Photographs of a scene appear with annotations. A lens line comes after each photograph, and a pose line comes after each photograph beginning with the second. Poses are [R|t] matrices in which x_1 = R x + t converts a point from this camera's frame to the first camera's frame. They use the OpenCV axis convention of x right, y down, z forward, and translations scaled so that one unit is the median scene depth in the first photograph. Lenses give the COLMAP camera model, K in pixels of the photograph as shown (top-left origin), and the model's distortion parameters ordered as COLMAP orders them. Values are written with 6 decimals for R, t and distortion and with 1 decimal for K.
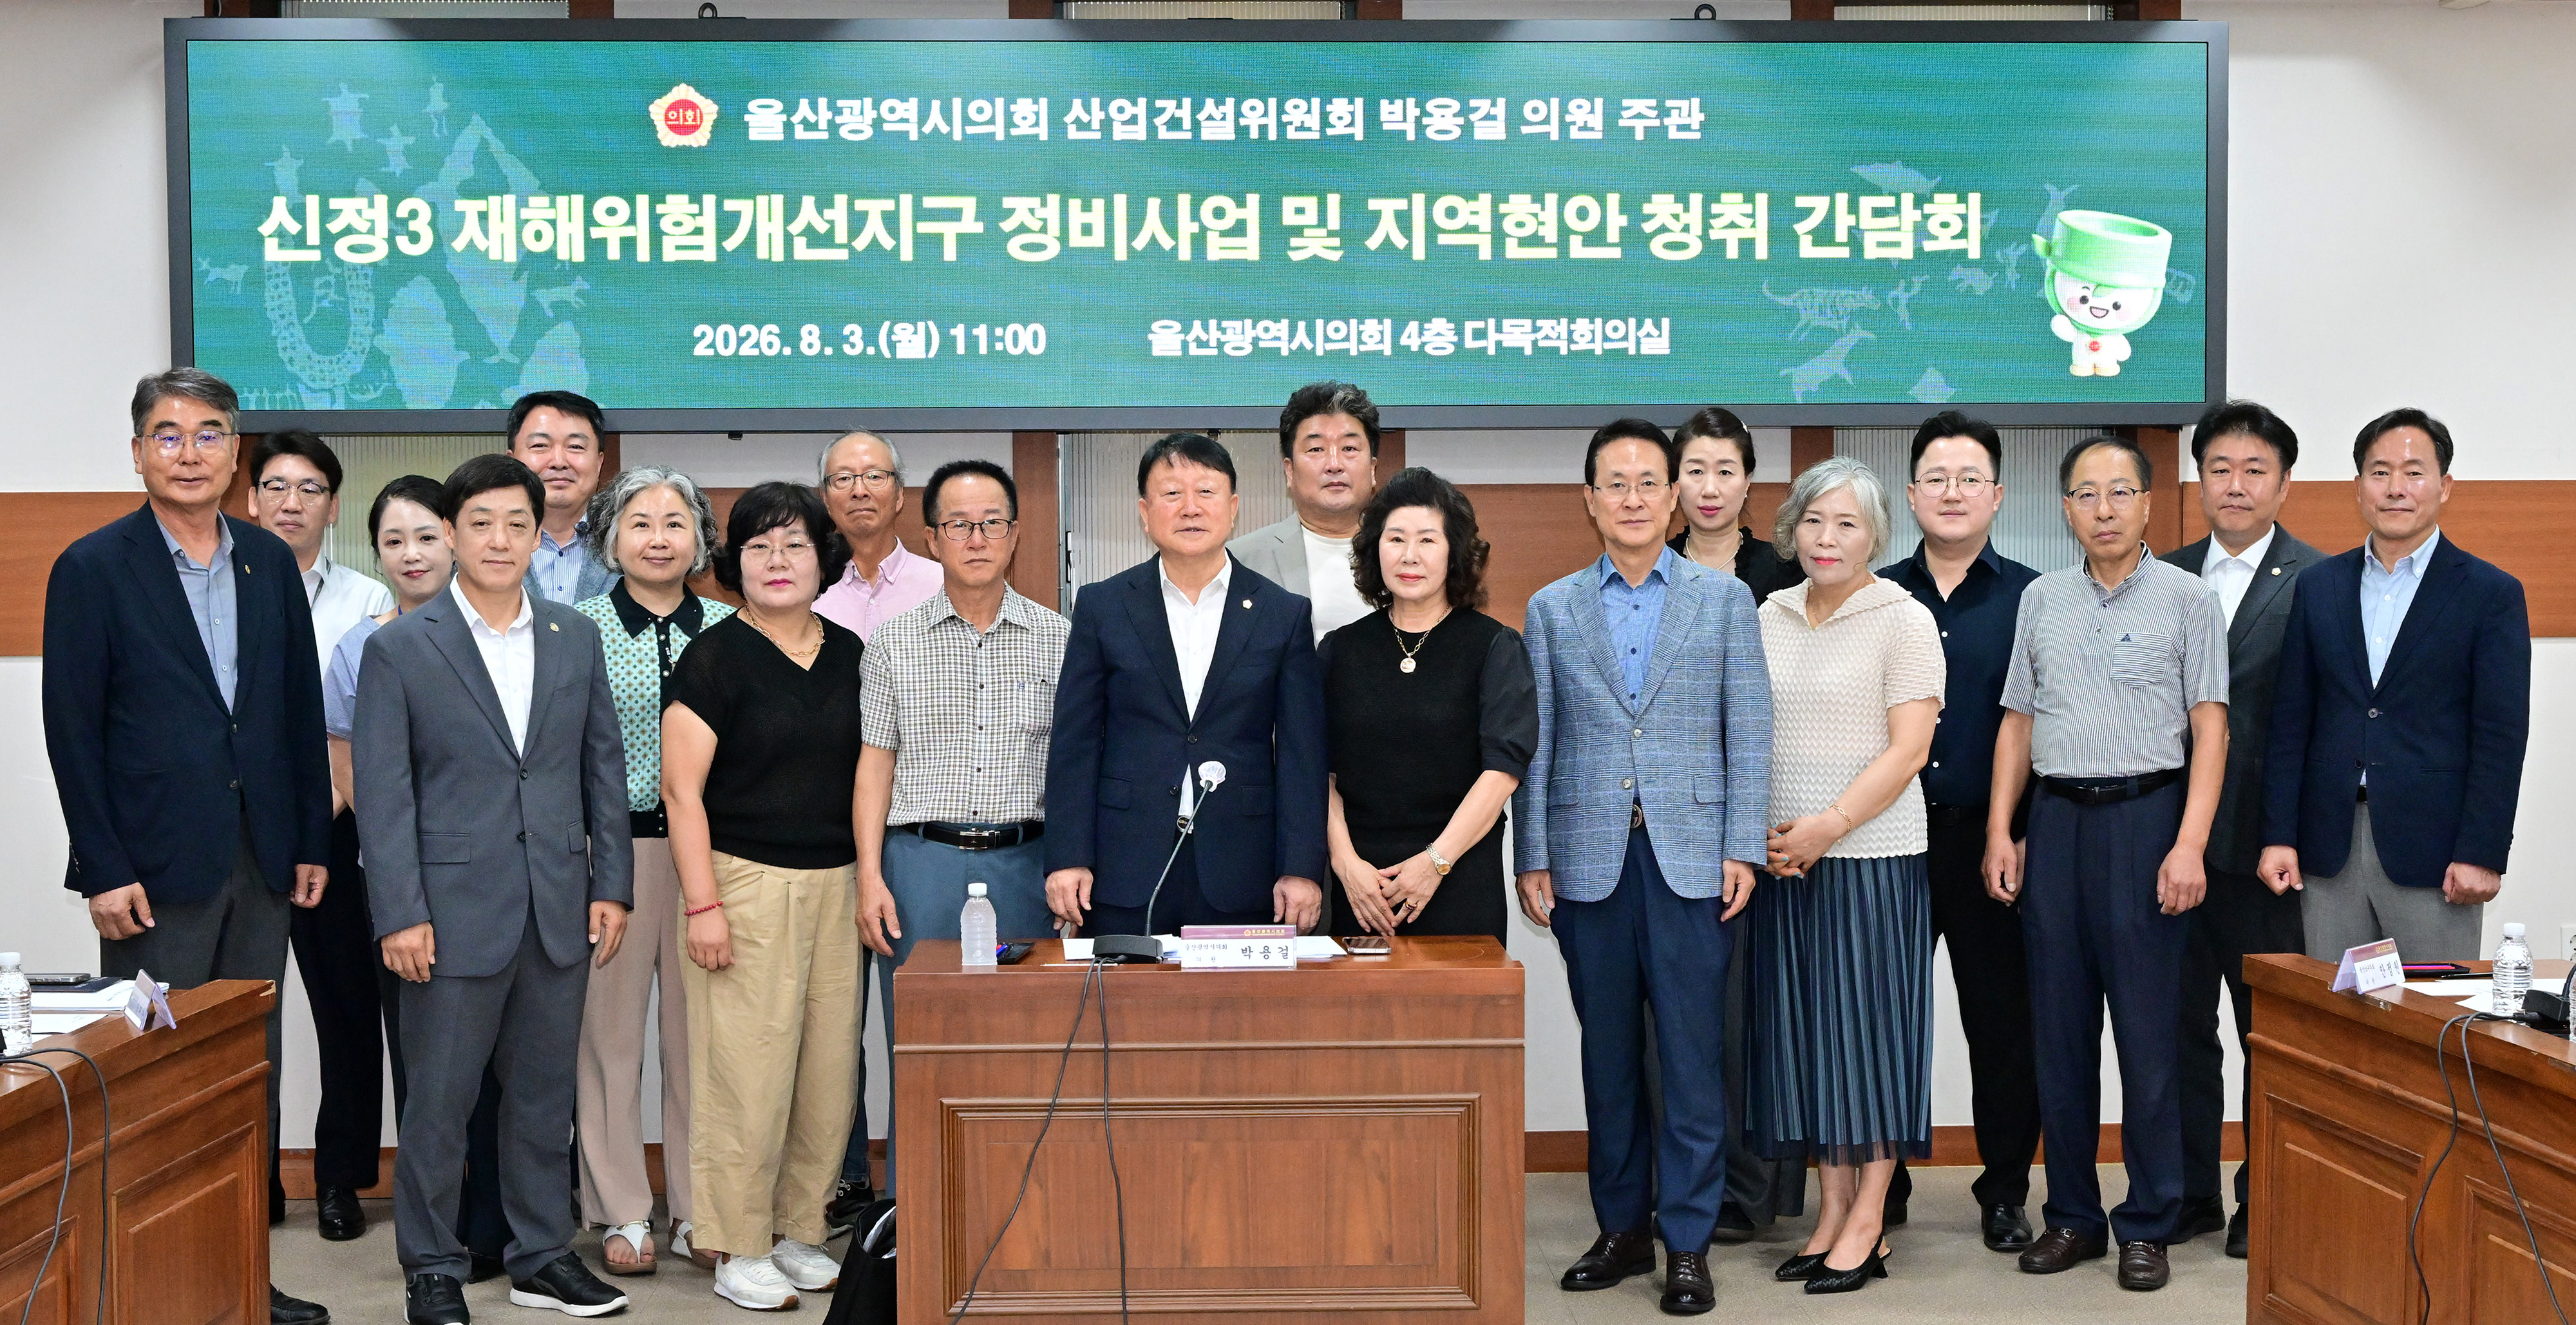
lens RADIAL K [[3622.4, 0, 1361.6], [0, 3622.4, 768.6], [0, 0, 1]] dist [0.003300, -0.064887]
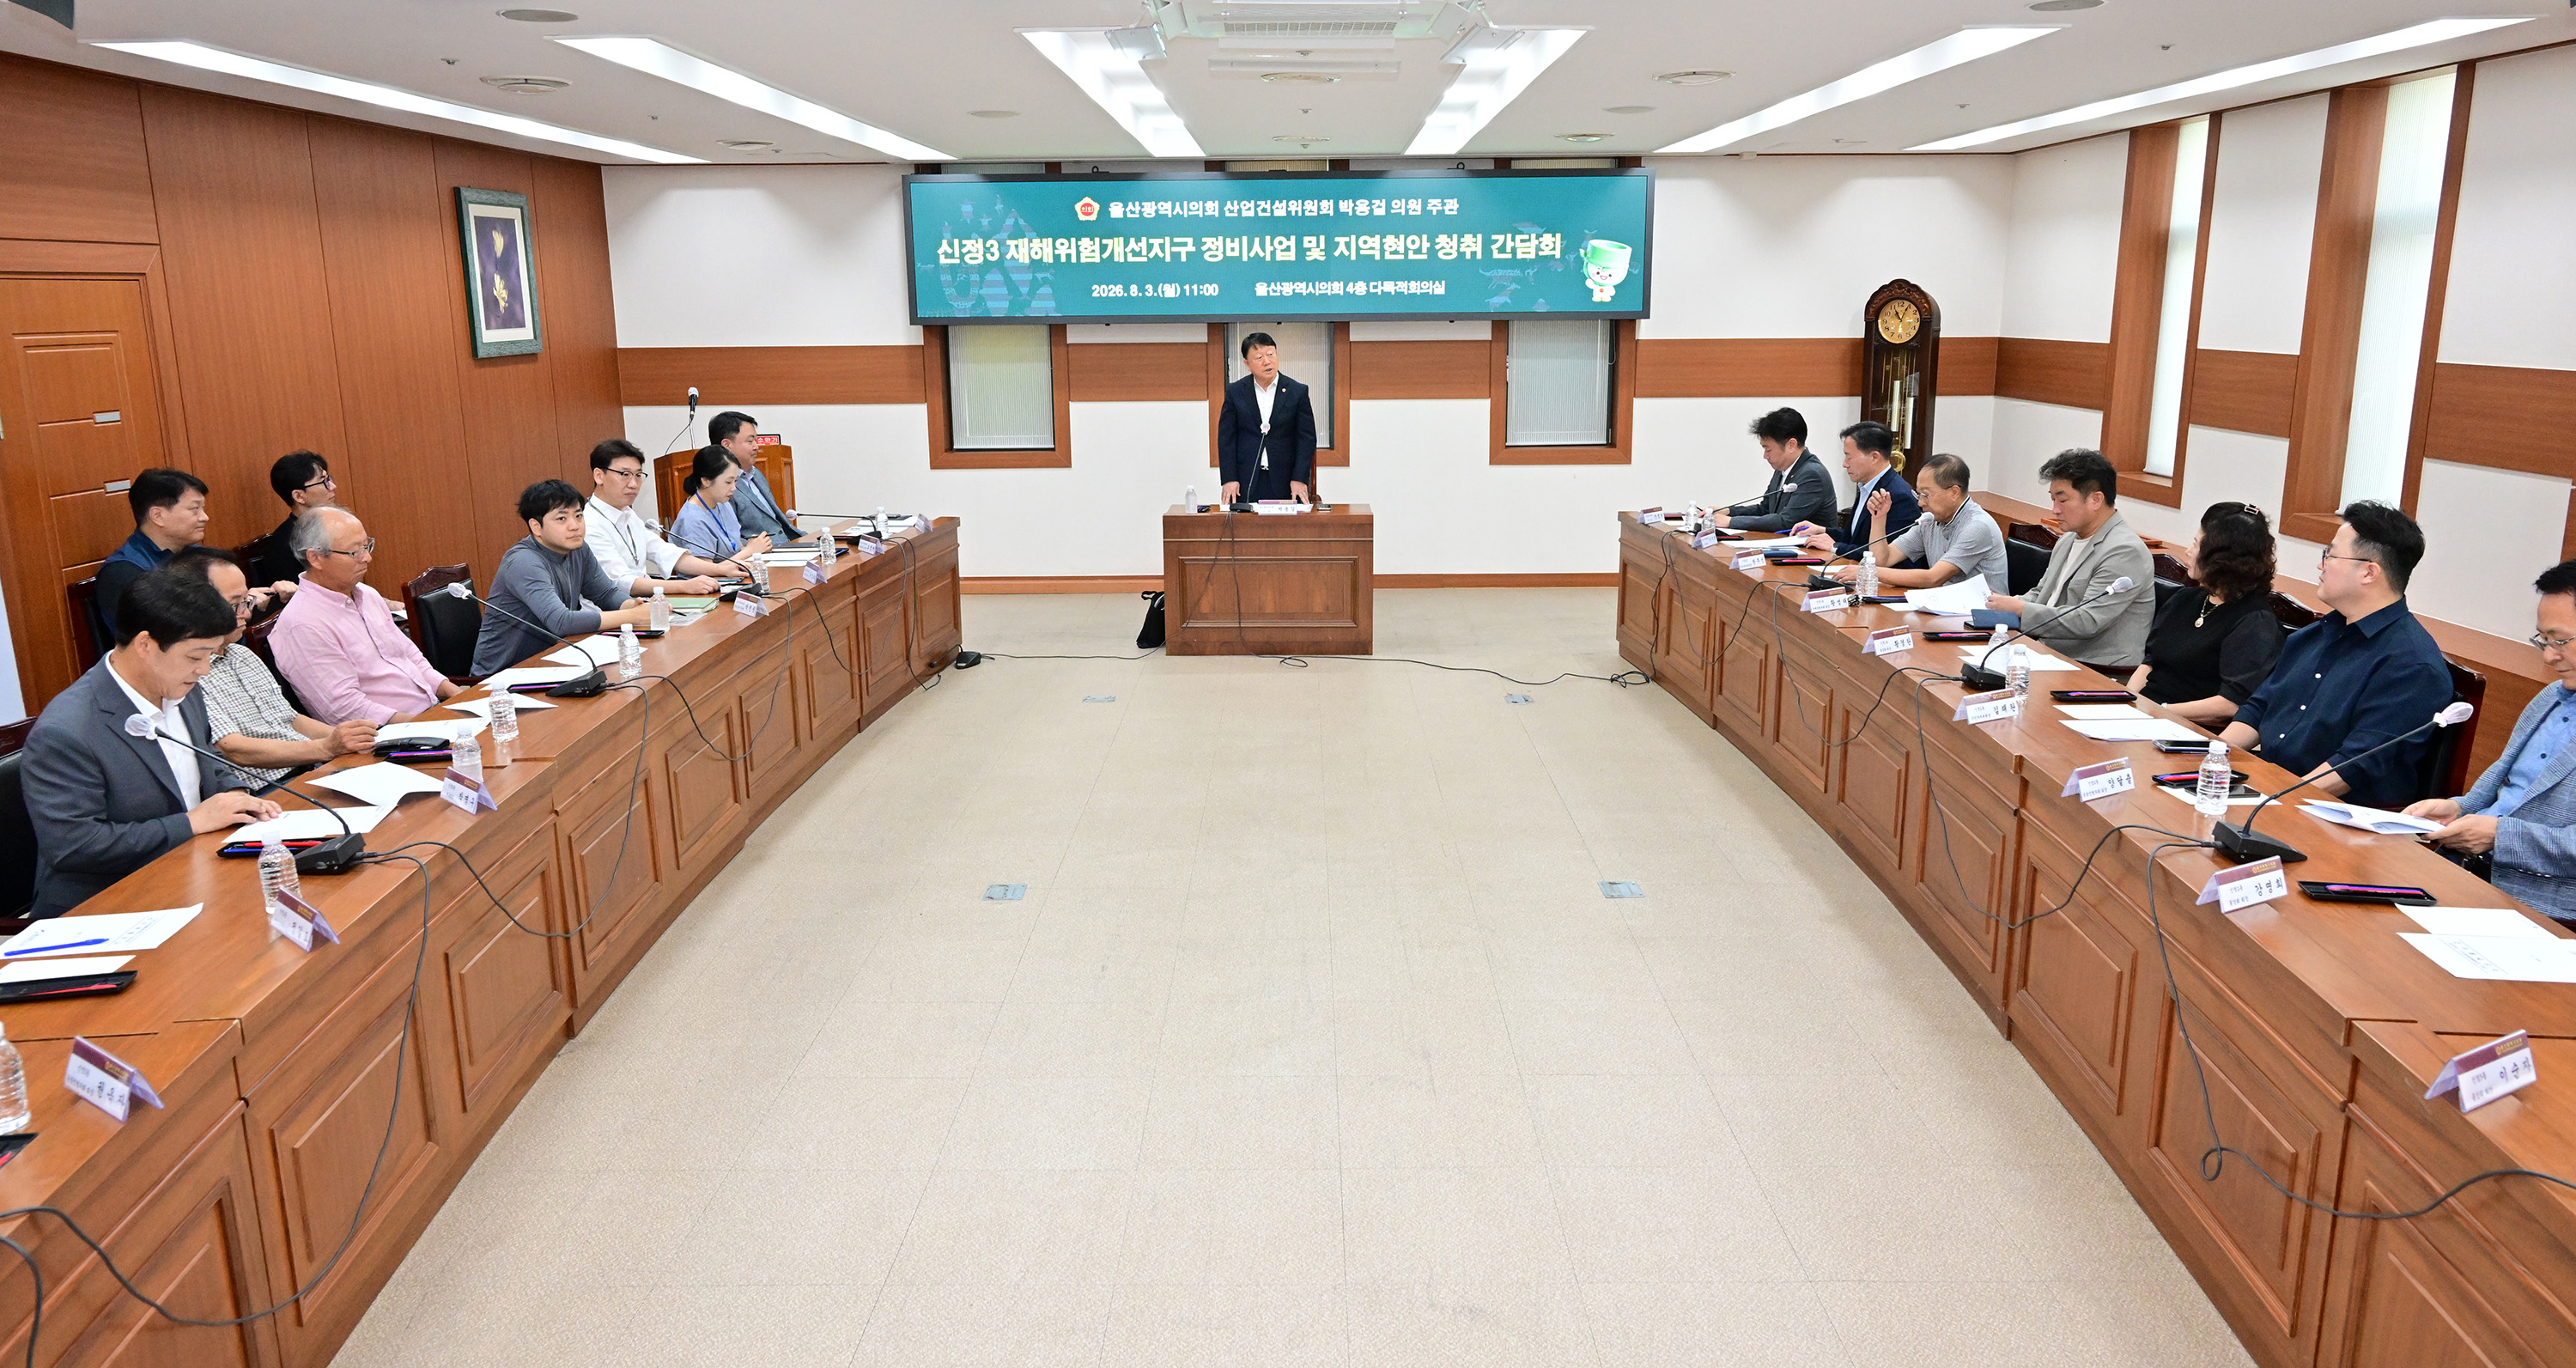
lens RADIAL K [[1697.7, 0, 1293.4], [0, 1697.7, 658.6], [0, 0, 1]] dist [-0.006836, -0.001382]
pose [[0.998125, 0.009007, -0.060549, 0.051477], [-0.001589, 0.992594, 0.121466, 0.003493], [0.061195, -0.121142, 0.990747, -0.316418]]
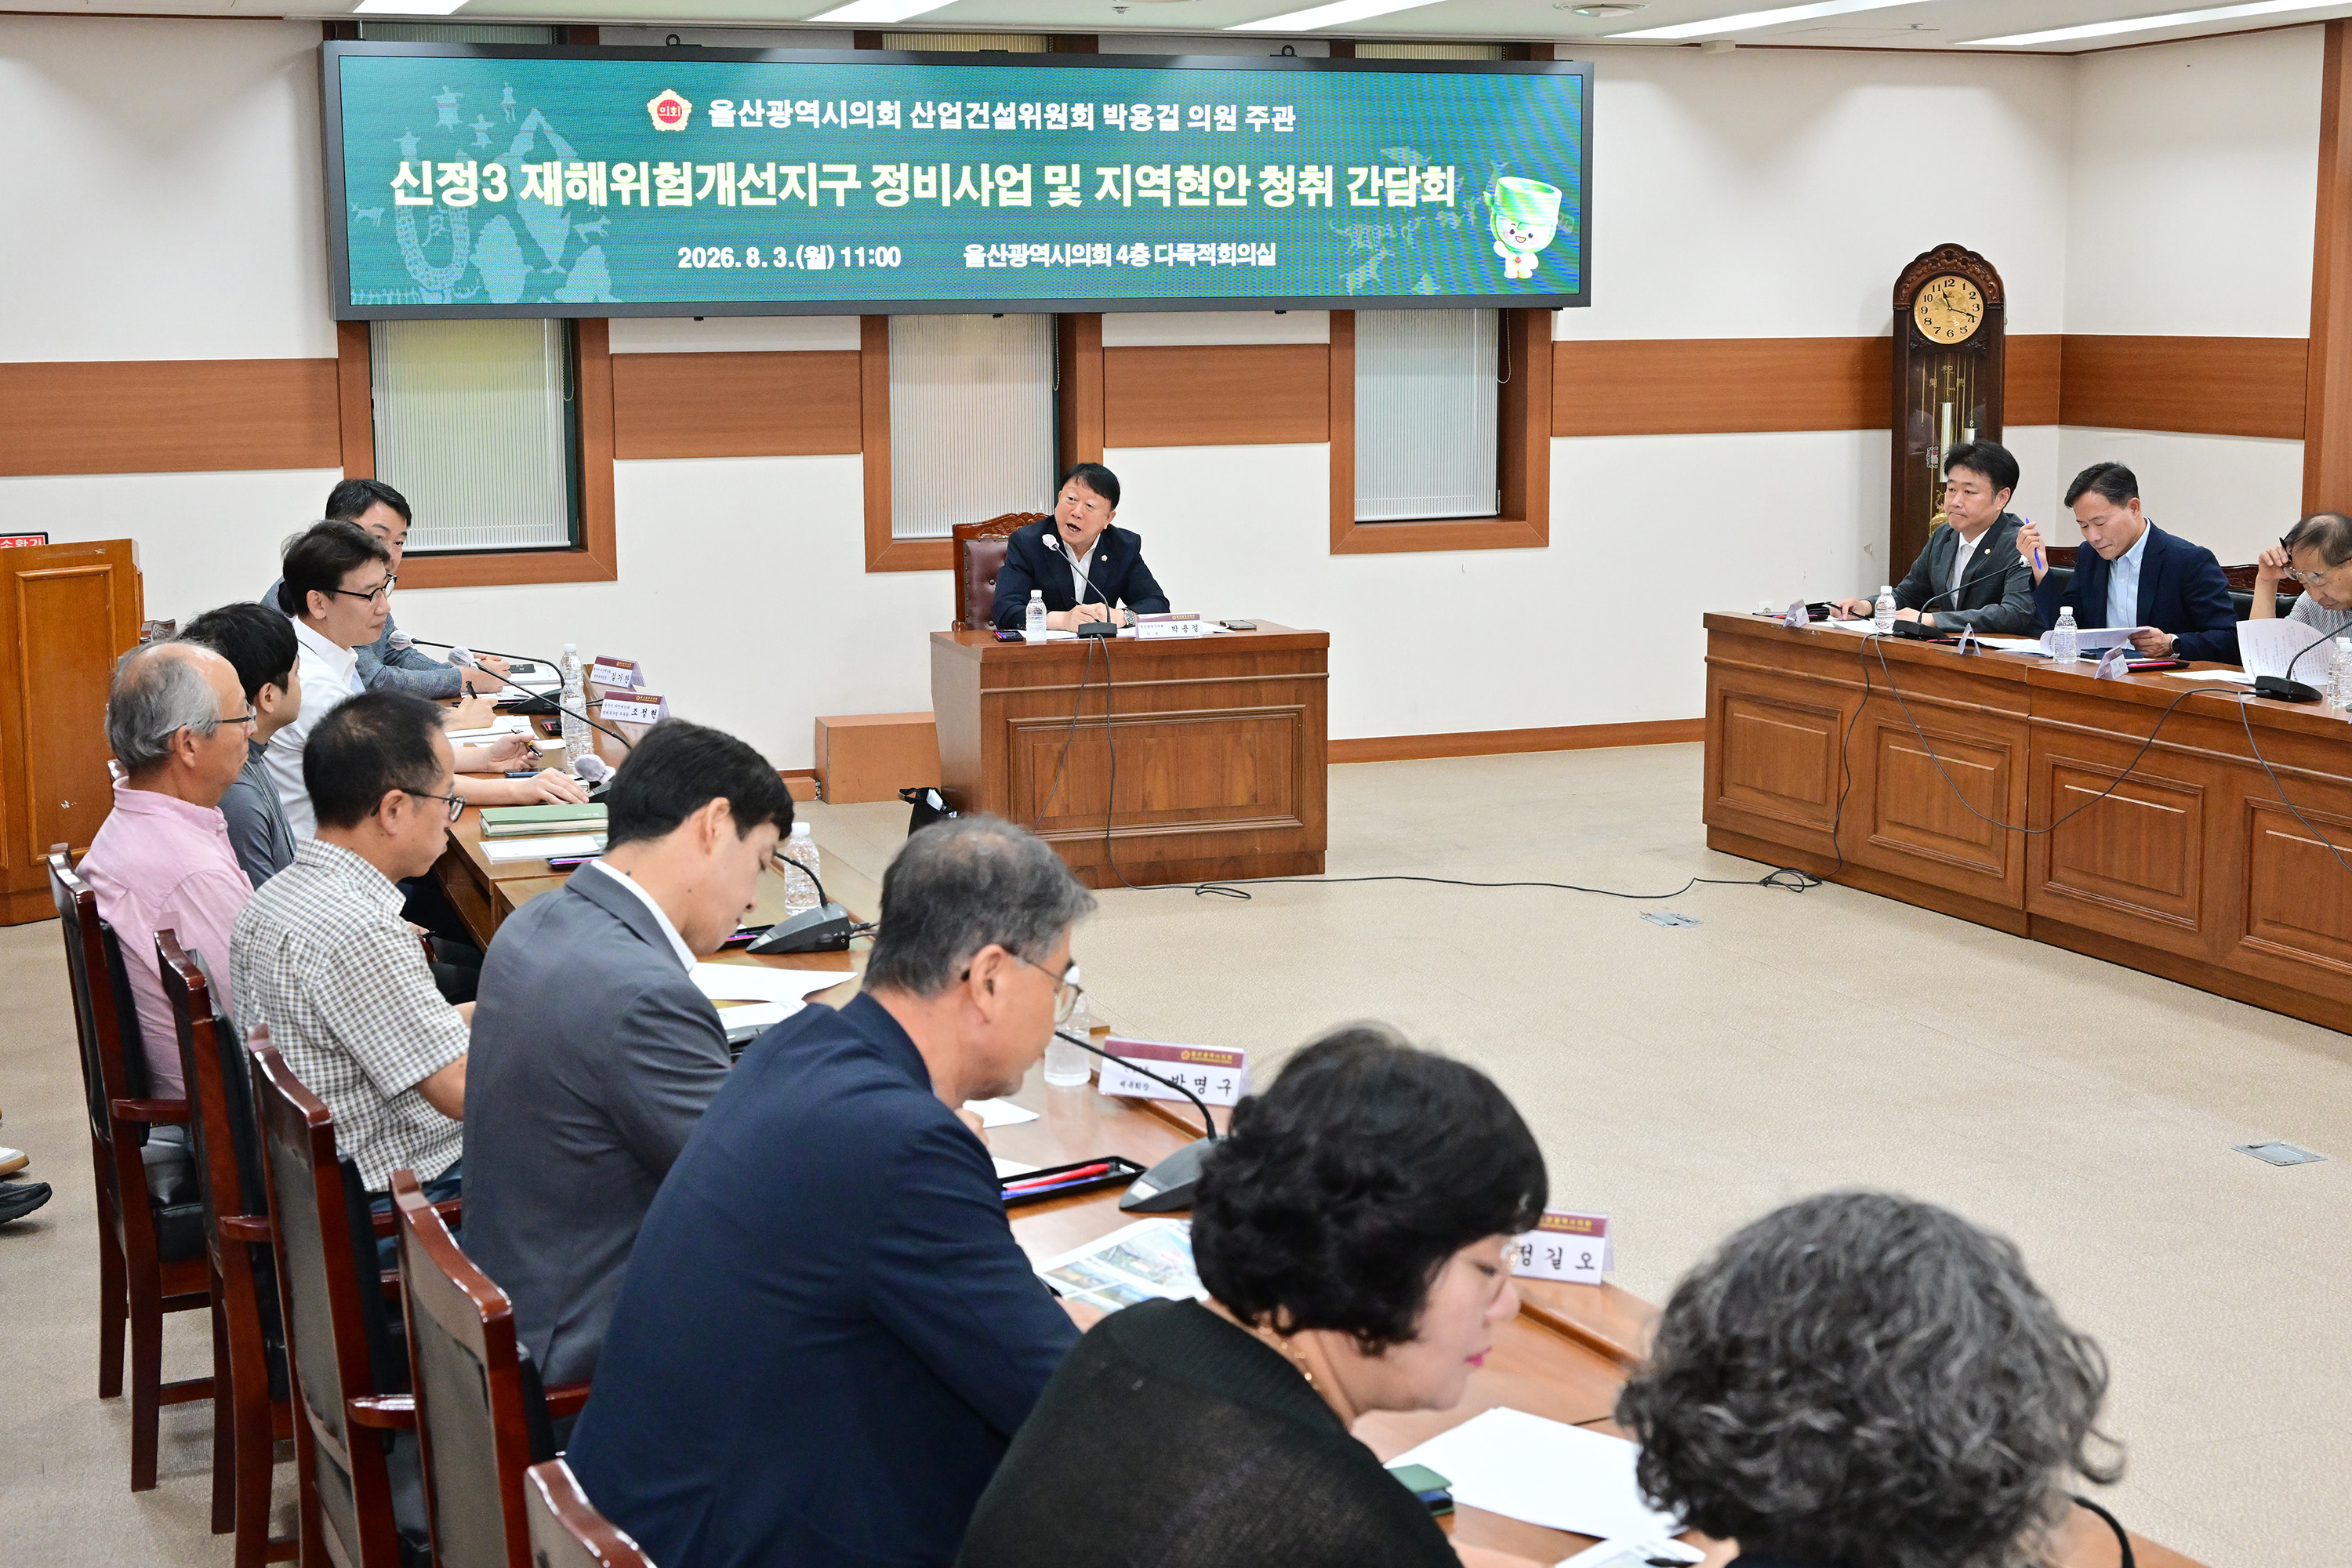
lens RADIAL K [[3133.3, 0, 1176.0], [0, 3133.3, 784.0], [0, 0, 1]] dist [-0.001286, 0.013091]
pose [[0.961505, -0.045843, 0.270937, -0.350810], [0.027519, 0.997093, 0.071048, 0.015582], [-0.273407, -0.060857, 0.959971, -0.345734]]
